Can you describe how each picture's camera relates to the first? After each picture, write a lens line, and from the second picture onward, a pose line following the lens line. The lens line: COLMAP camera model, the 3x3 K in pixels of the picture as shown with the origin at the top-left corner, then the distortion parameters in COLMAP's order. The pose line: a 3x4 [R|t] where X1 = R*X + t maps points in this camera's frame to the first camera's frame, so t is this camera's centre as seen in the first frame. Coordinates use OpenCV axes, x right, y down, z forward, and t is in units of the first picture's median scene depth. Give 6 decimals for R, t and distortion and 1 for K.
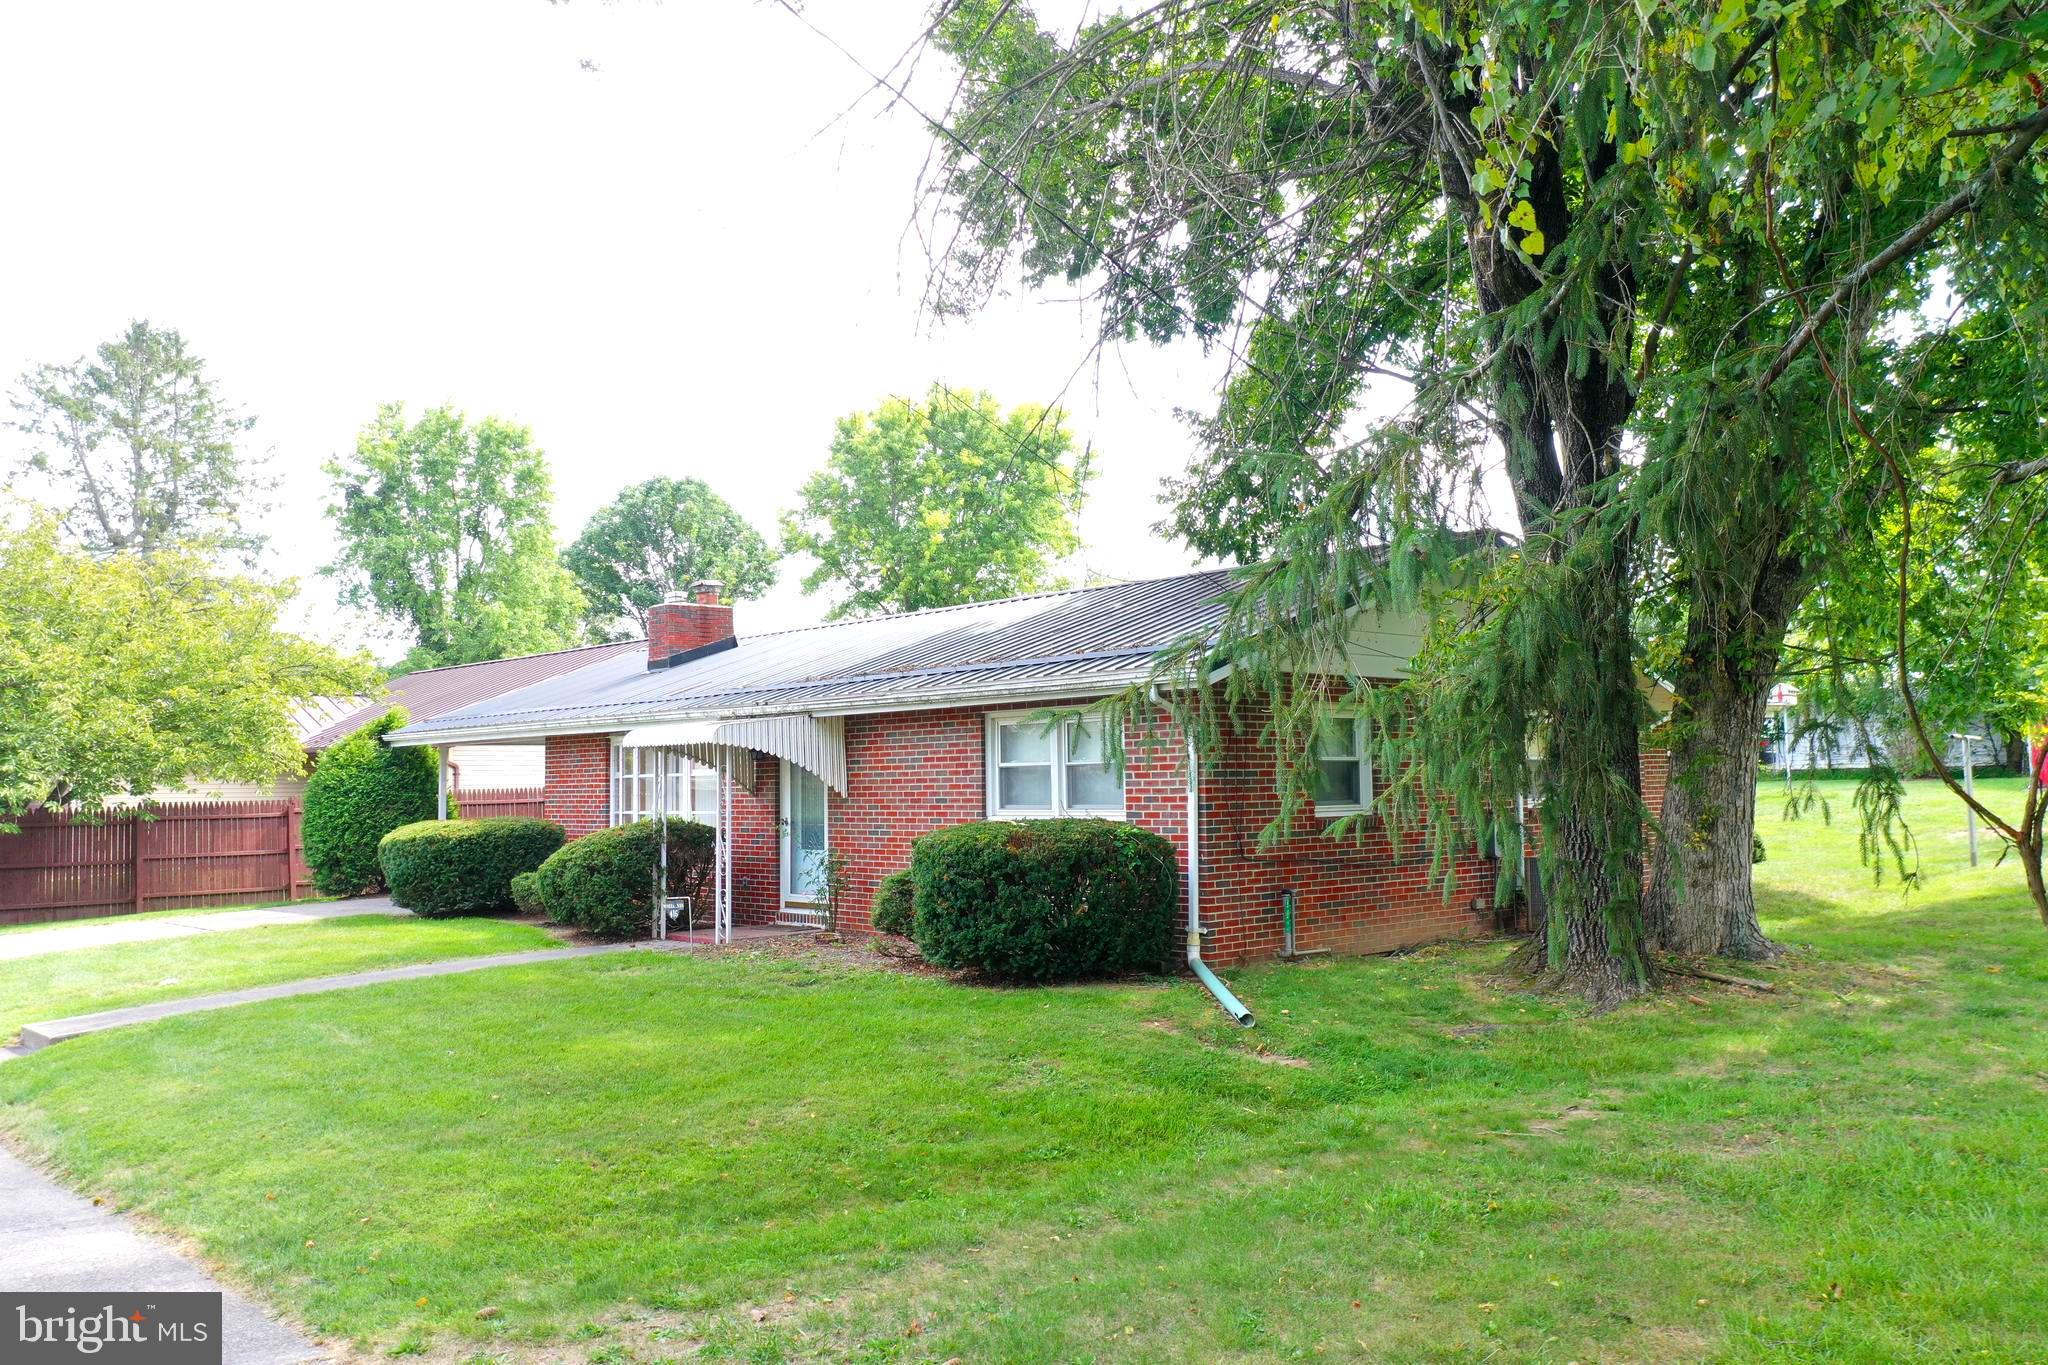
lens RADIAL K [[1615.3, 0, 1023.2], [0, 1615.3, 666.6], [0, 0, 1]] dist [-0.006283, 0.015783]
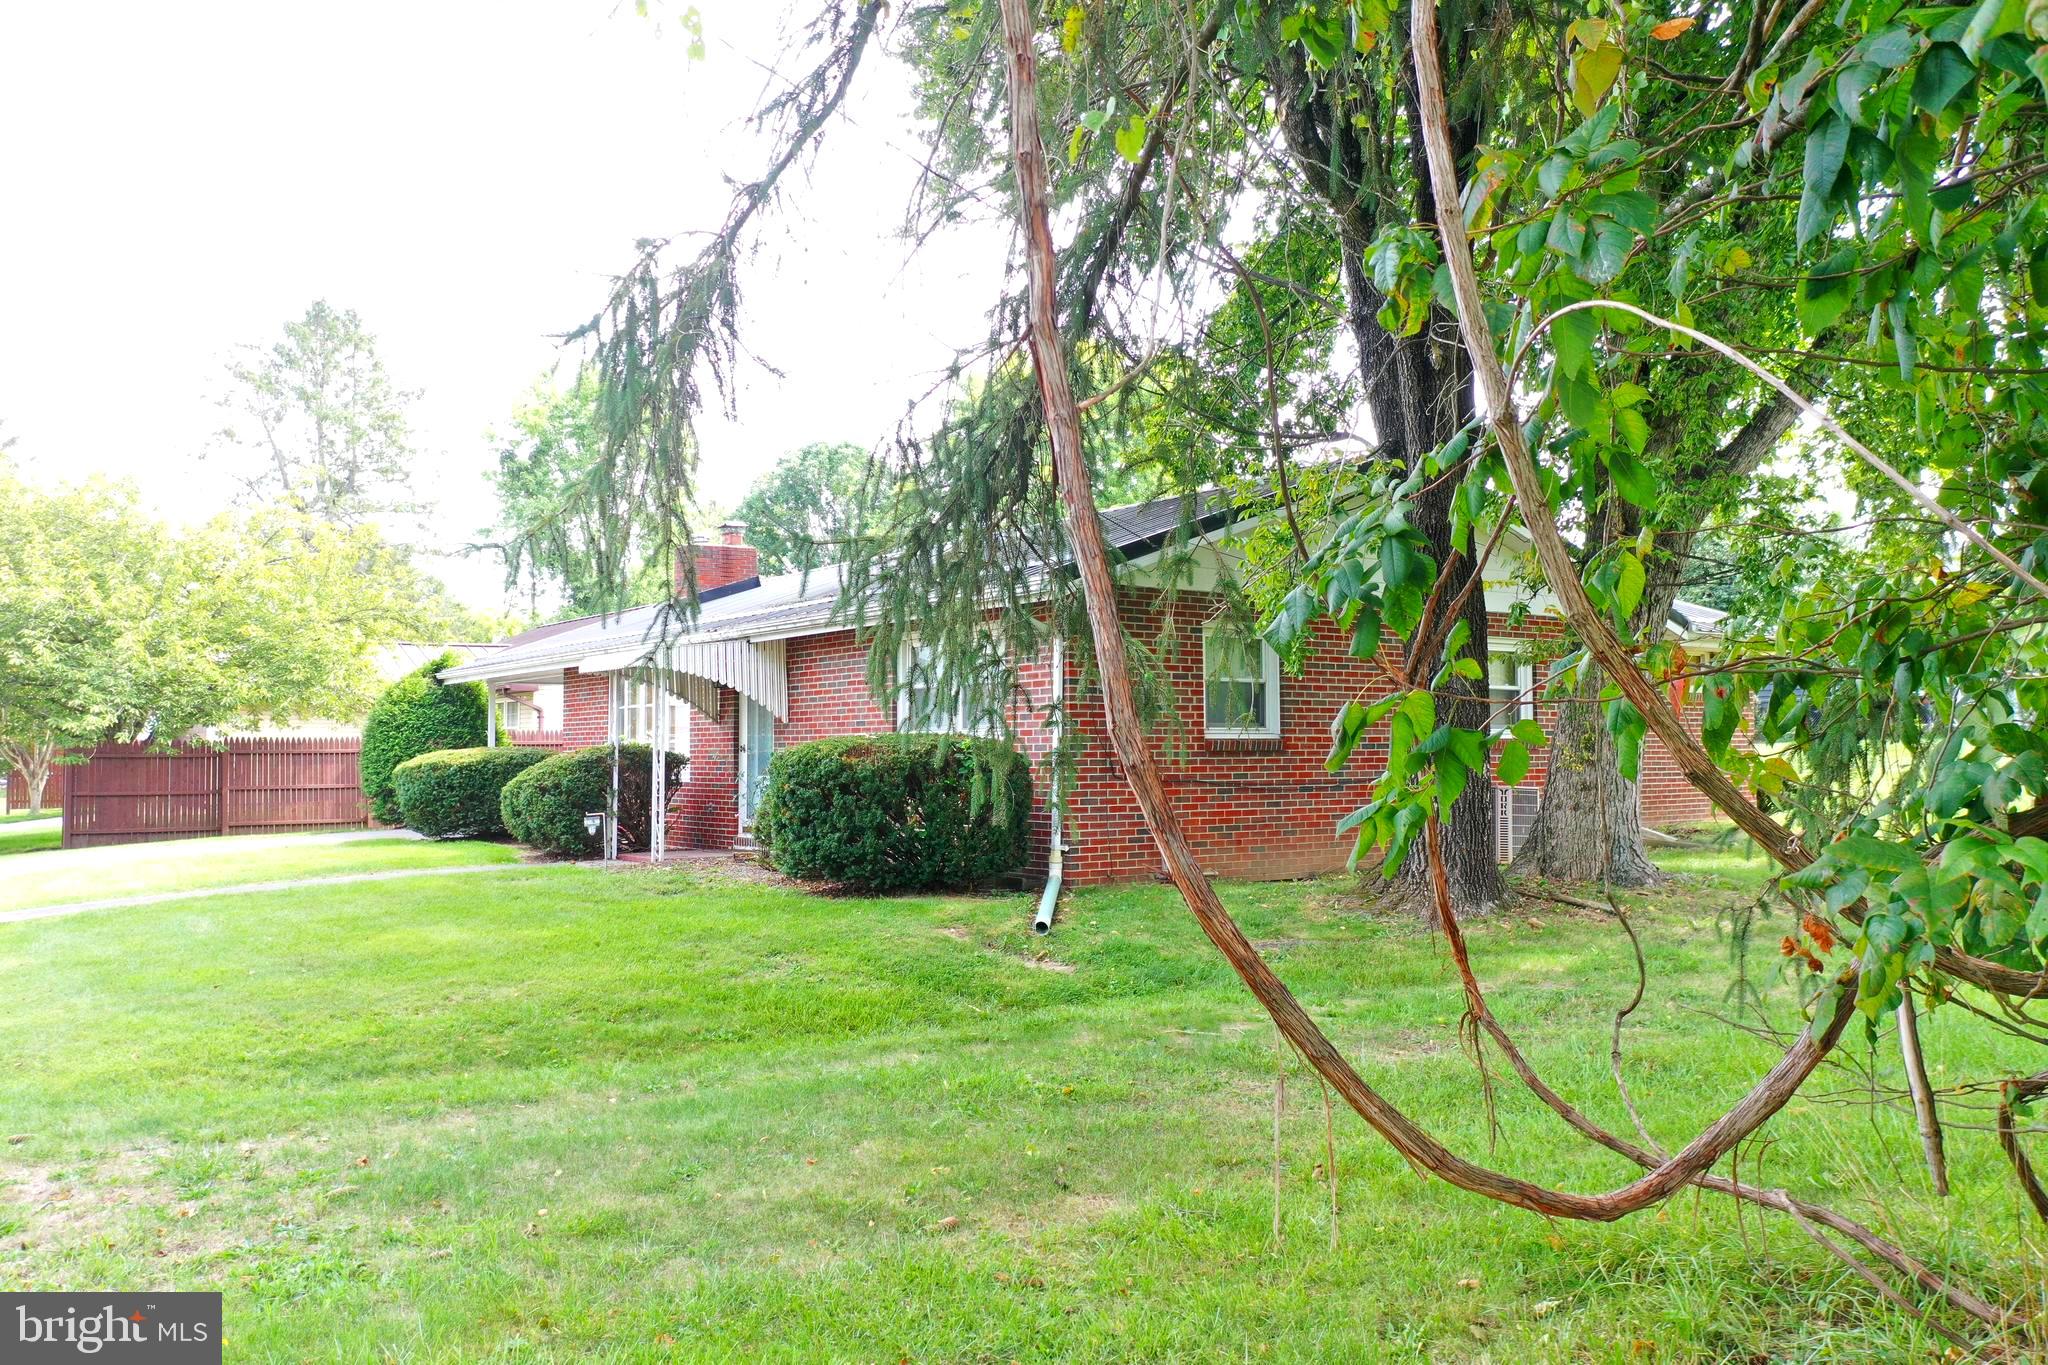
lens RADIAL K [[1615.3, 0, 1019.0], [0, 1615.3, 676.1], [0, 0, 1]] dist [-0.006283, 0.015783]
pose [[0.991217, 0.002267, -0.132227, 0.115777], [0.001031, 0.999690, 0.024871, 0.018440], [0.132243, -0.024789, 0.990907, 0.012019]]
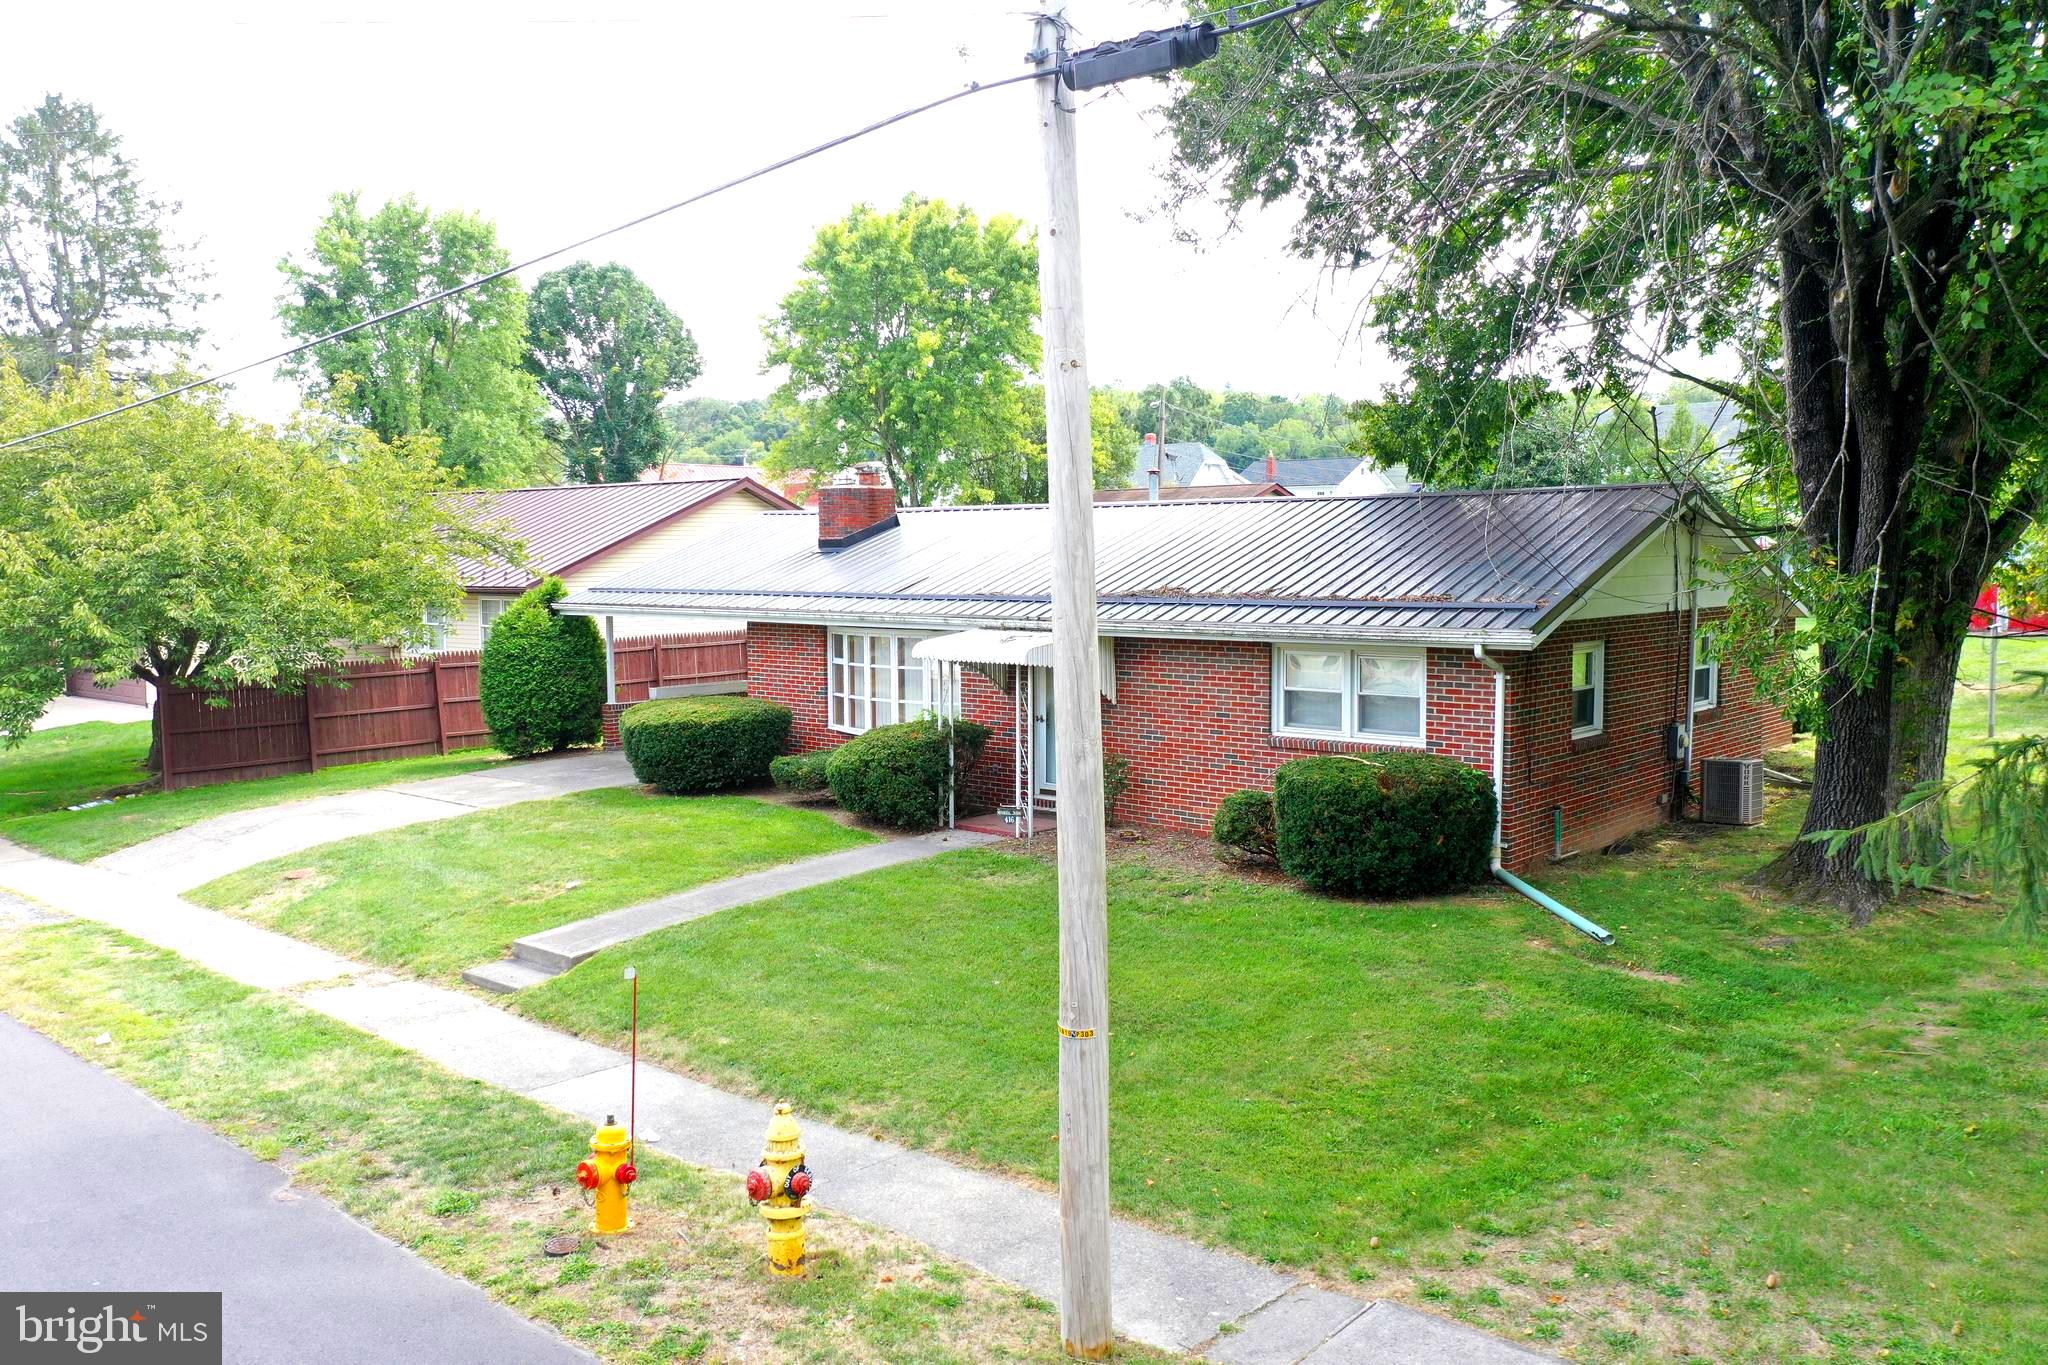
lens RADIAL K [[1615.3, 0, 1018.1], [0, 1615.3, 674.2], [0, 0, 1]] dist [-0.006283, 0.015783]
pose [[0.994960, 0.001182, 0.100269, -0.199706], [-0.016298, 0.988542, 0.150061, -0.073987], [-0.098943, -0.150939, 0.983579, -0.068096]]
